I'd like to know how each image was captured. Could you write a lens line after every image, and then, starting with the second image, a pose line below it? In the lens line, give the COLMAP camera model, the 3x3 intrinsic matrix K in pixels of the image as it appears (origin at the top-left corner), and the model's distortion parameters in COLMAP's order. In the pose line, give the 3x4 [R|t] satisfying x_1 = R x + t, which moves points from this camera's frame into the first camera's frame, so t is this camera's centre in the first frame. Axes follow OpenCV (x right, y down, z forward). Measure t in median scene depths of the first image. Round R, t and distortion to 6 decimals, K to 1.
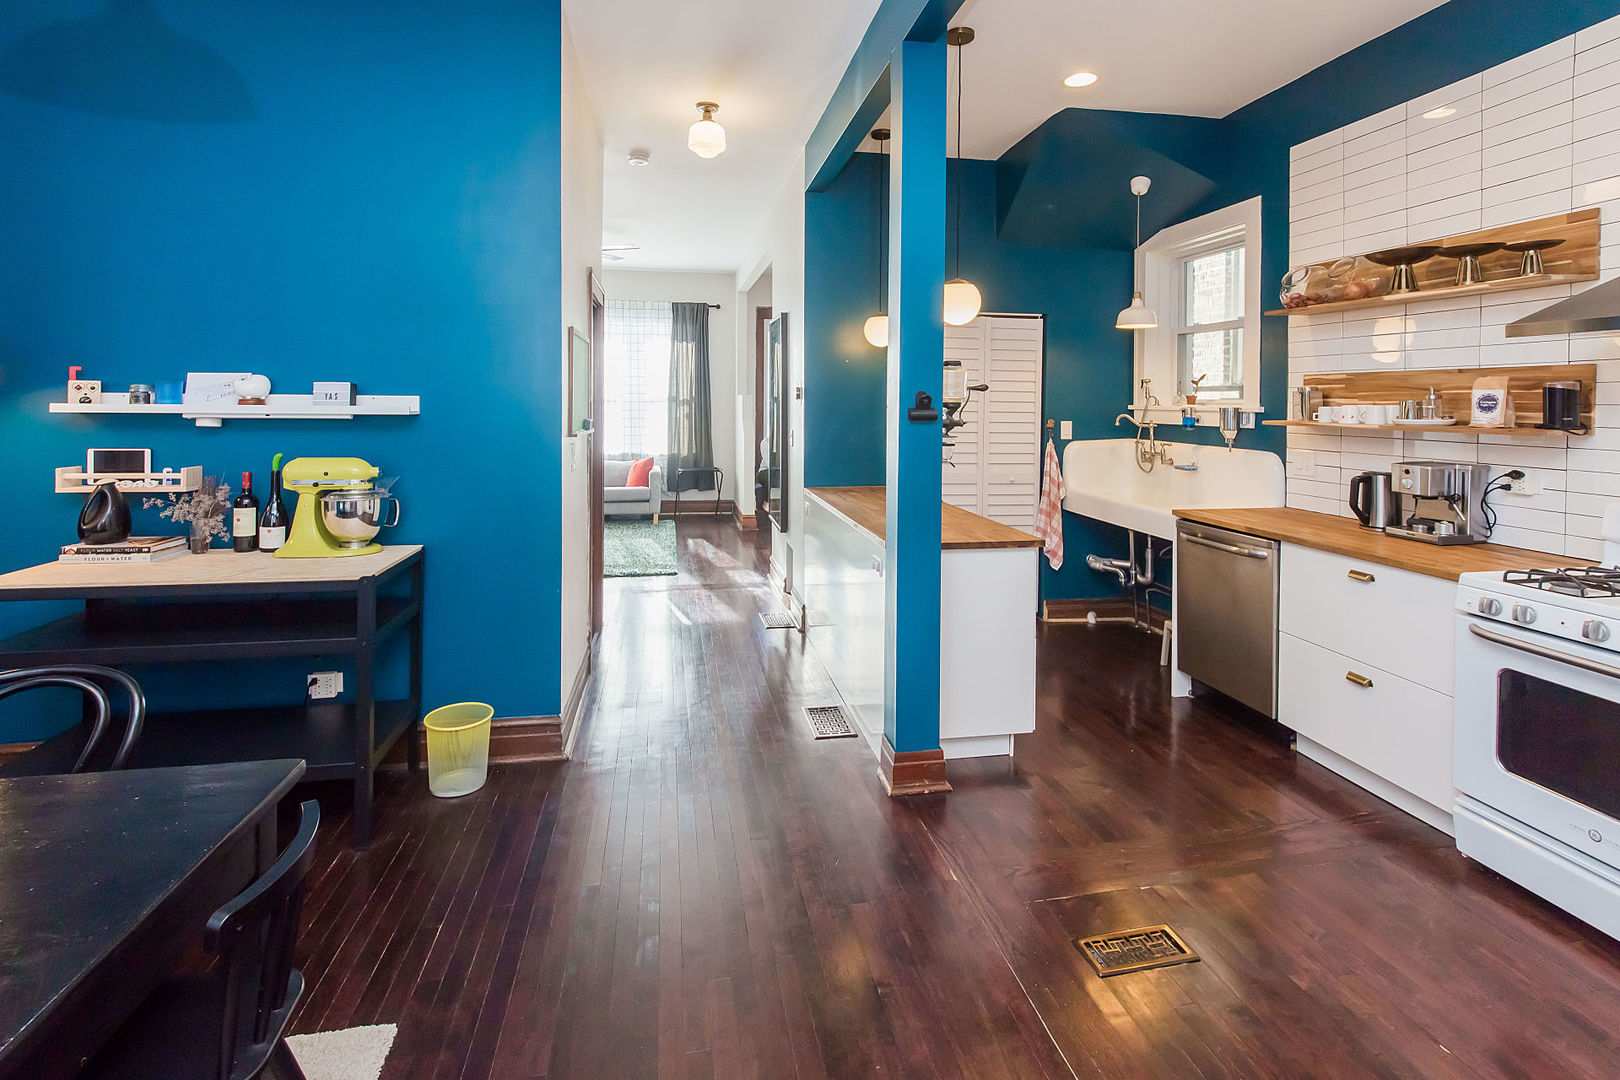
lens RADIAL K [[778.3, 0, 794.5], [0, 778.3, 407.8], [0, 0, 1]] dist [0.004935, -0.005821]
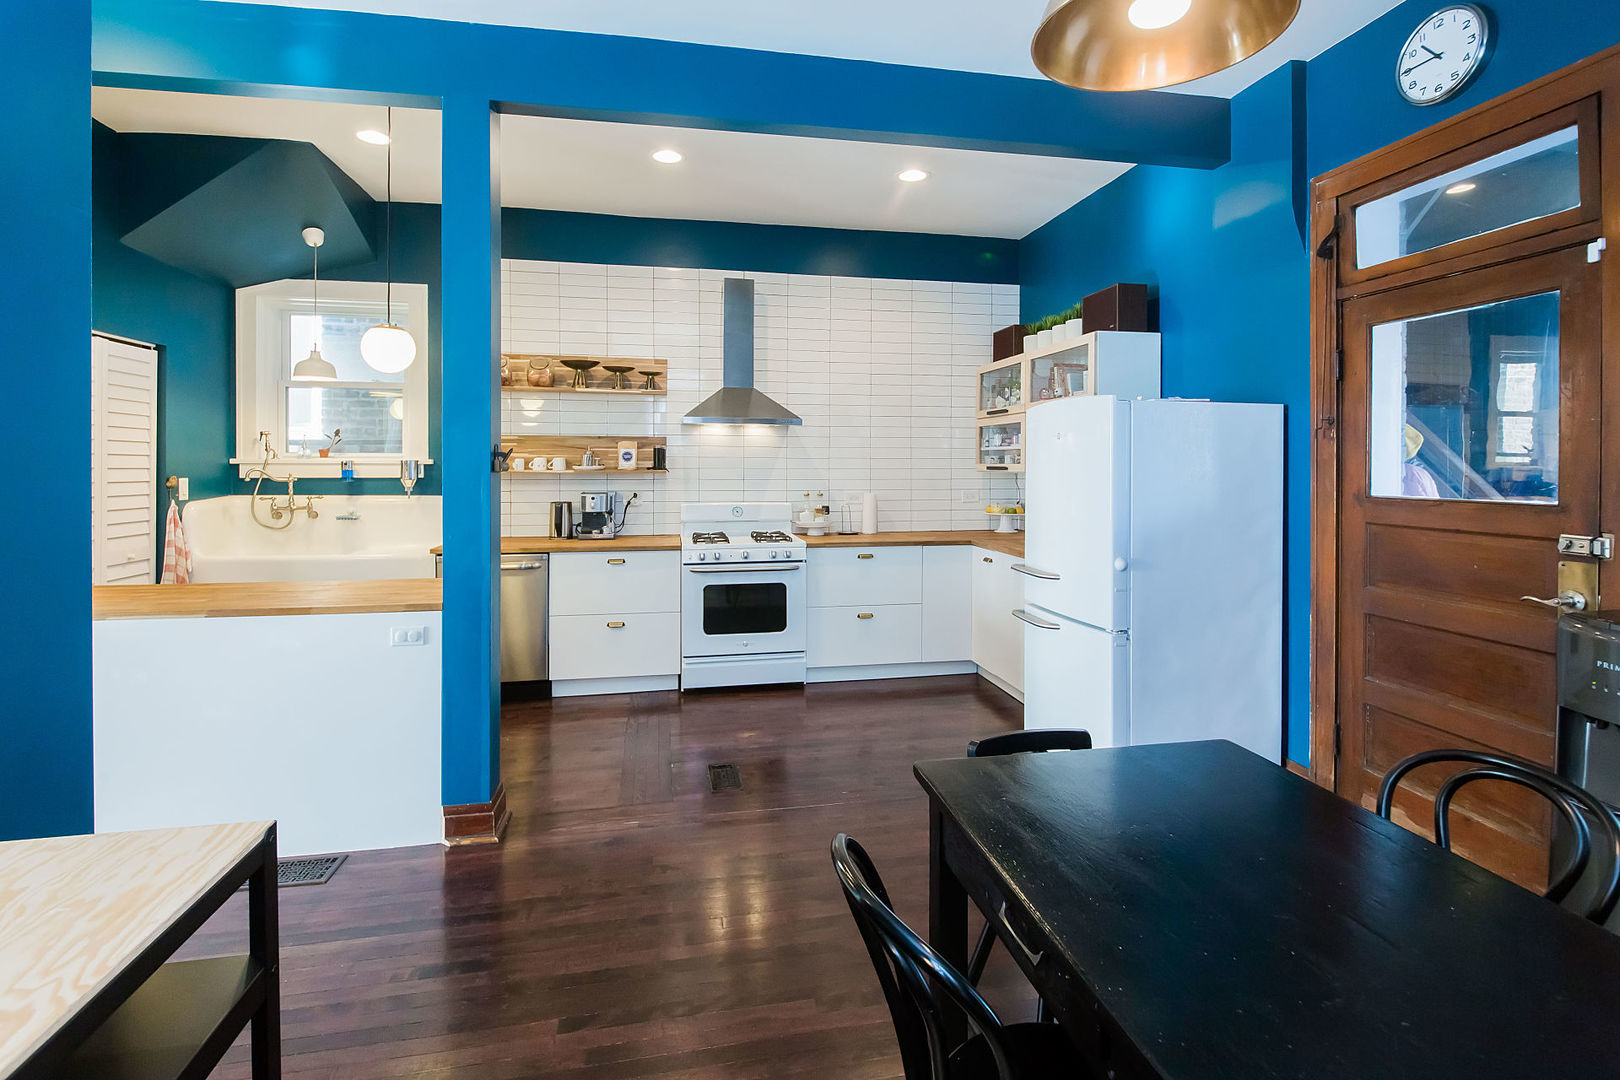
lens RADIAL K [[778.3, 0, 835.4], [0, 778.3, 462.1], [0, 0, 1]] dist [0.004935, -0.005821]
pose [[-0.052040, -0.009060, 0.998604, -0.827789], [0.006839, 0.999932, 0.009429, -0.005618], [-0.998622, 0.007320, -0.051974, 0.550009]]
